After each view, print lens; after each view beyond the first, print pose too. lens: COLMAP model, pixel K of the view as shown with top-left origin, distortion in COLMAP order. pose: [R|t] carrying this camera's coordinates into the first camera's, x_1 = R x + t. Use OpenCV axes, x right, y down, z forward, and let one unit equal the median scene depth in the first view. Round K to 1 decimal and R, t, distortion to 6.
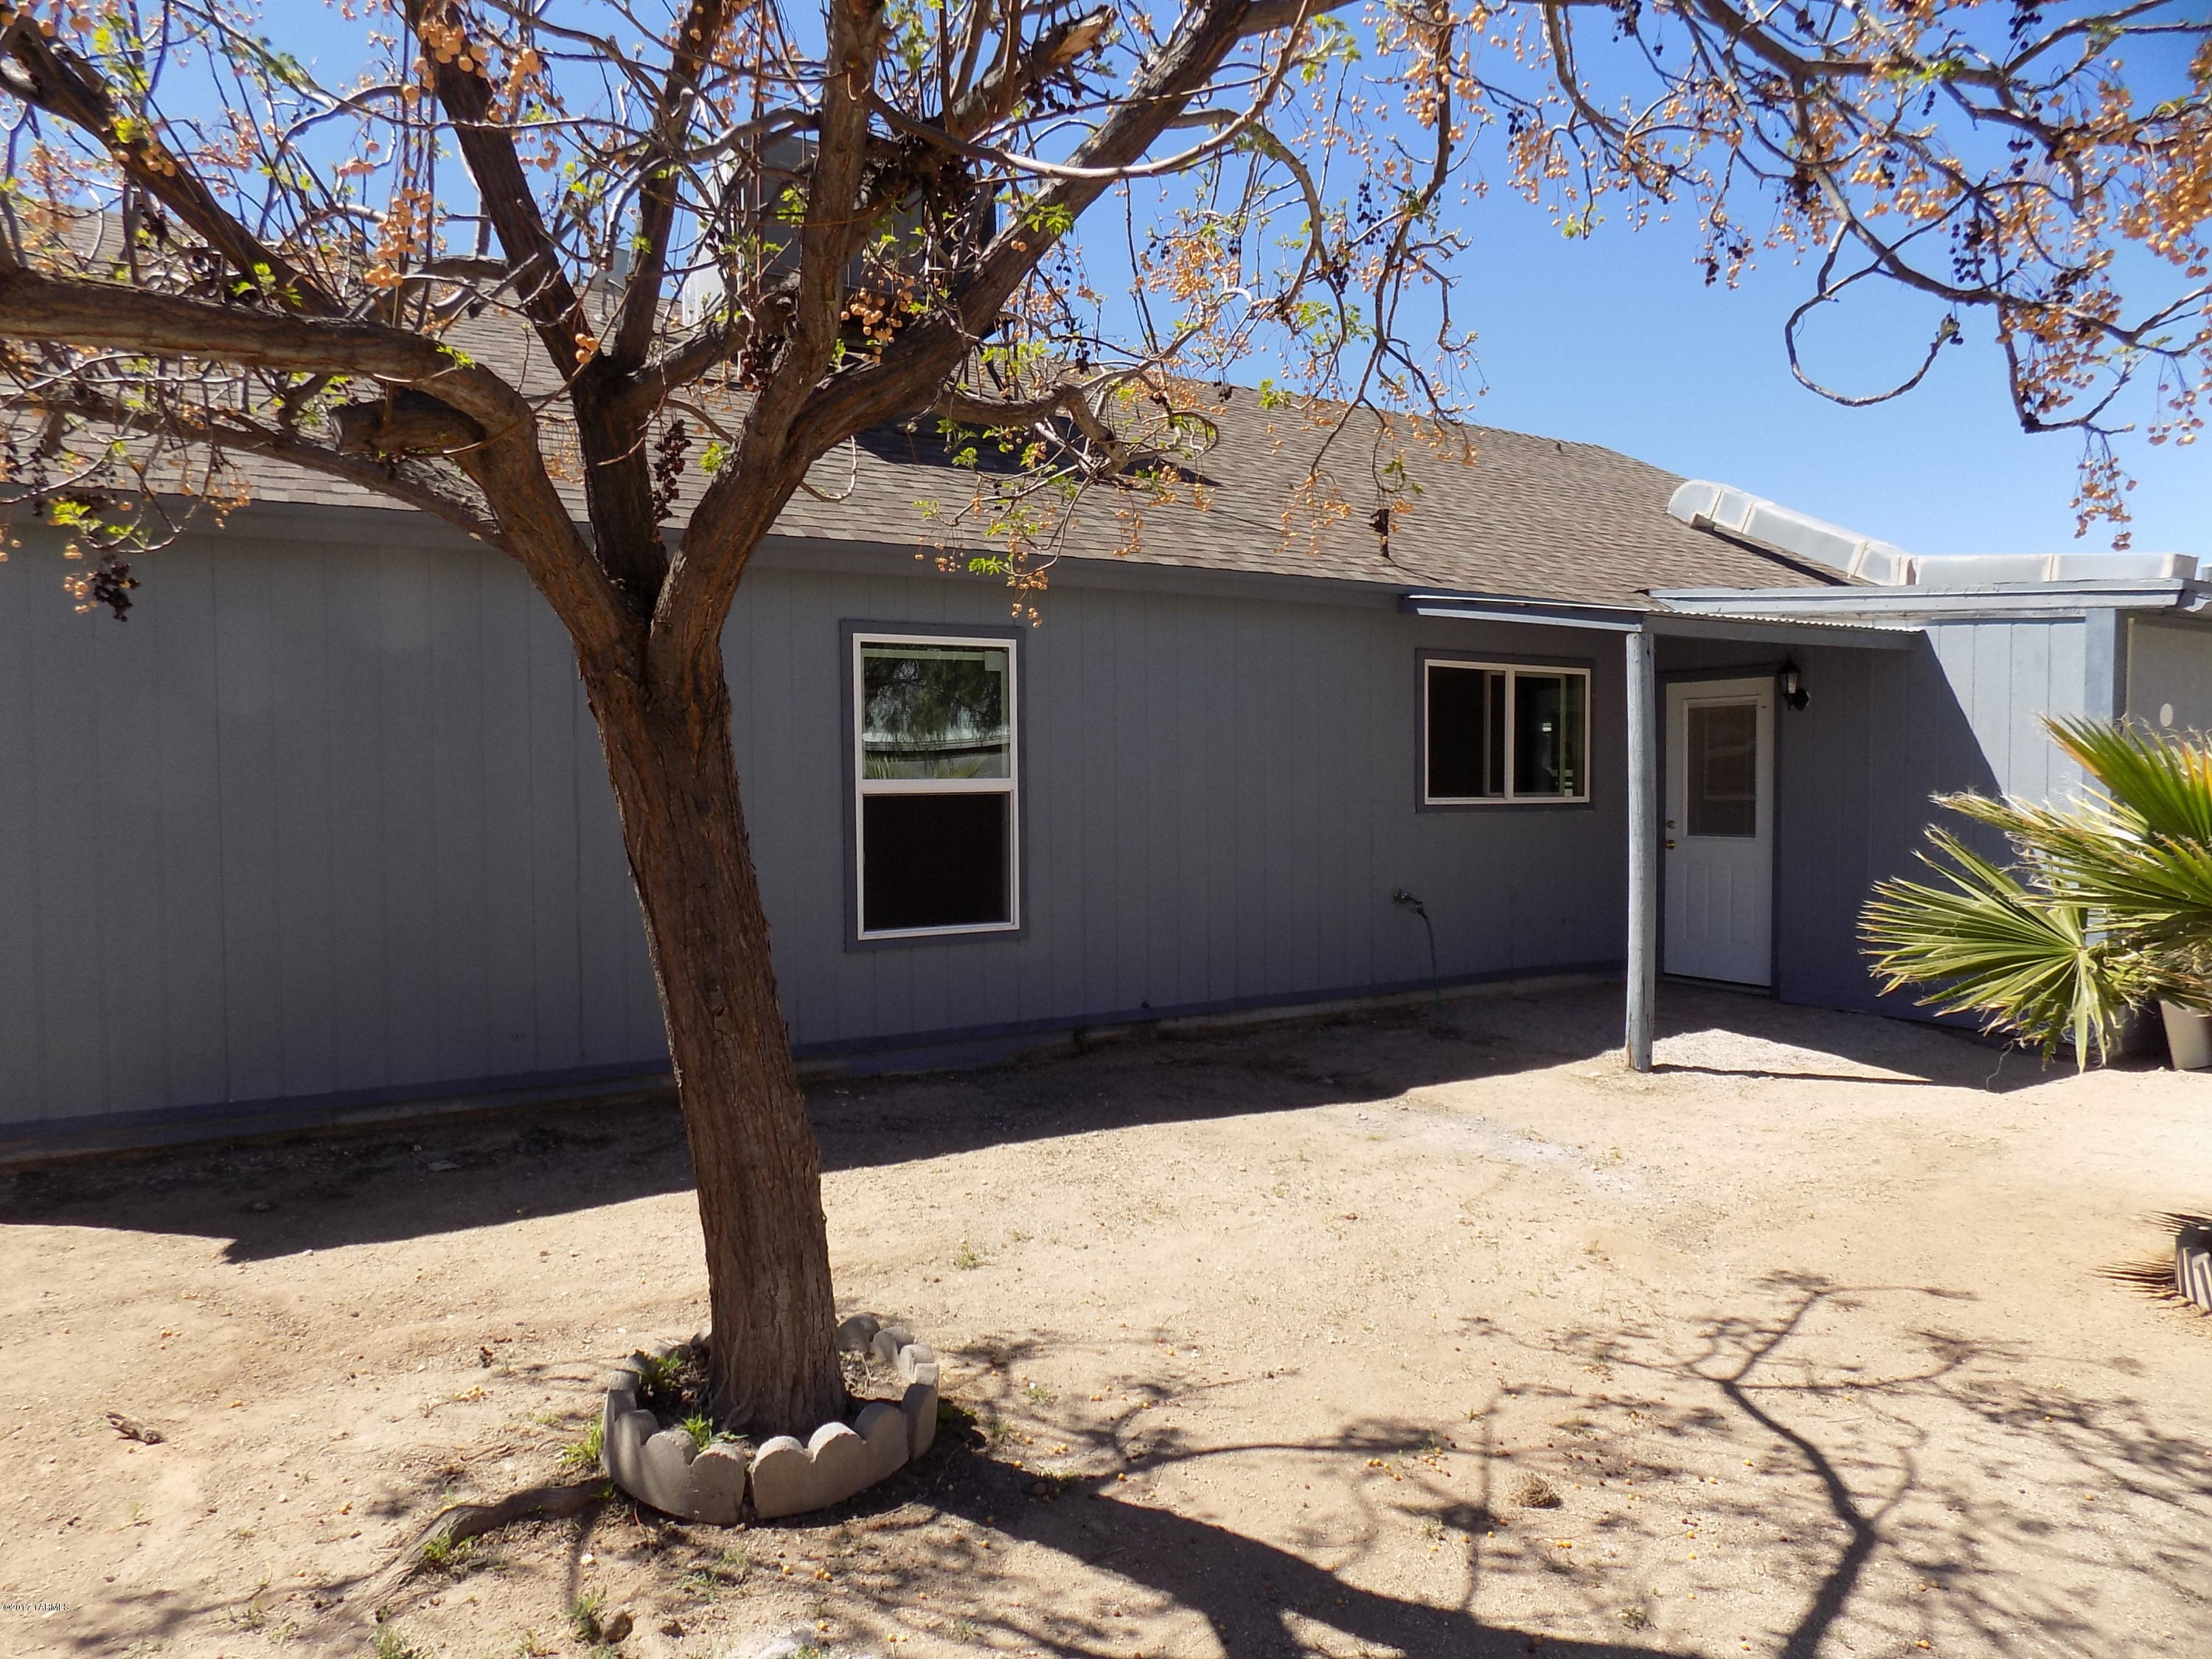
lens RADIAL K [[1492.0, 0, 1106.0], [0, 1492.0, 829.5], [0, 0, 1]] dist [-0.084384, 0.070222]
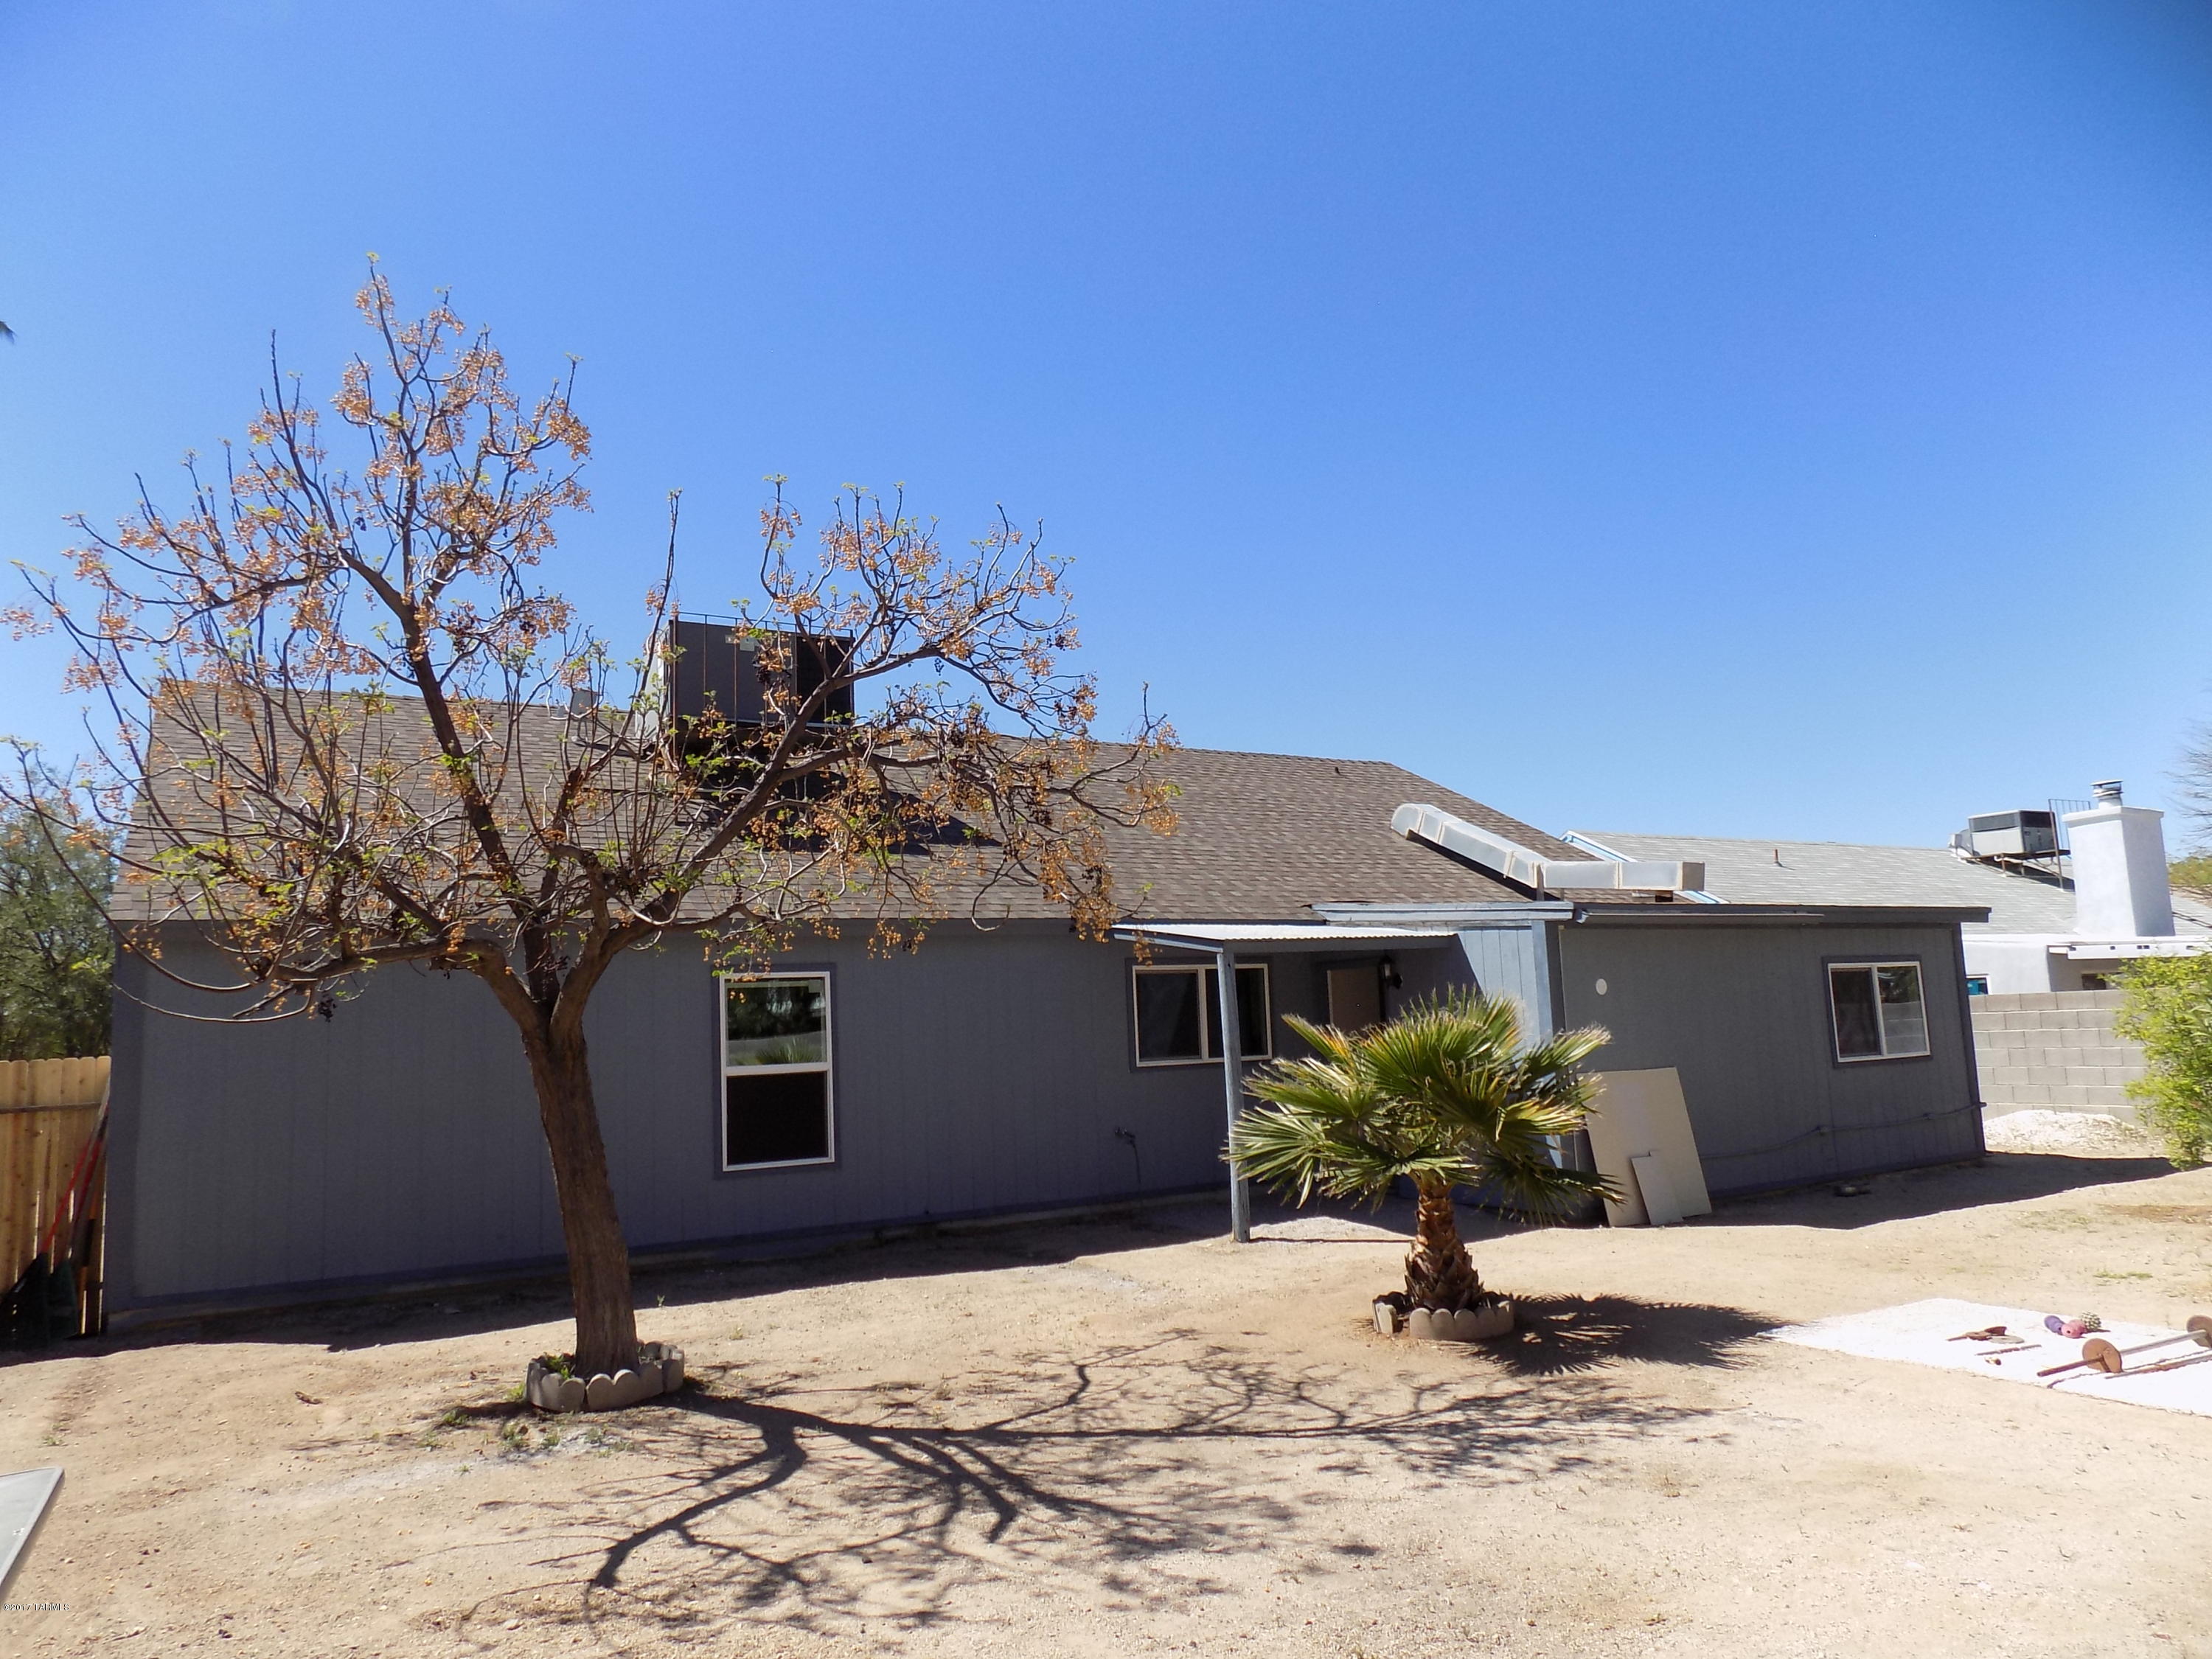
lens RADIAL K [[1492.0, 0, 1106.0], [0, 1492.0, 829.5], [0, 0, 1]] dist [-0.084384, 0.070222]
pose [[0.999259, -0.038445, -0.002003, 0.245213], [0.037564, 0.985104, -0.167806, -0.002726], [0.008424, 0.167606, 0.985818, -0.564640]]
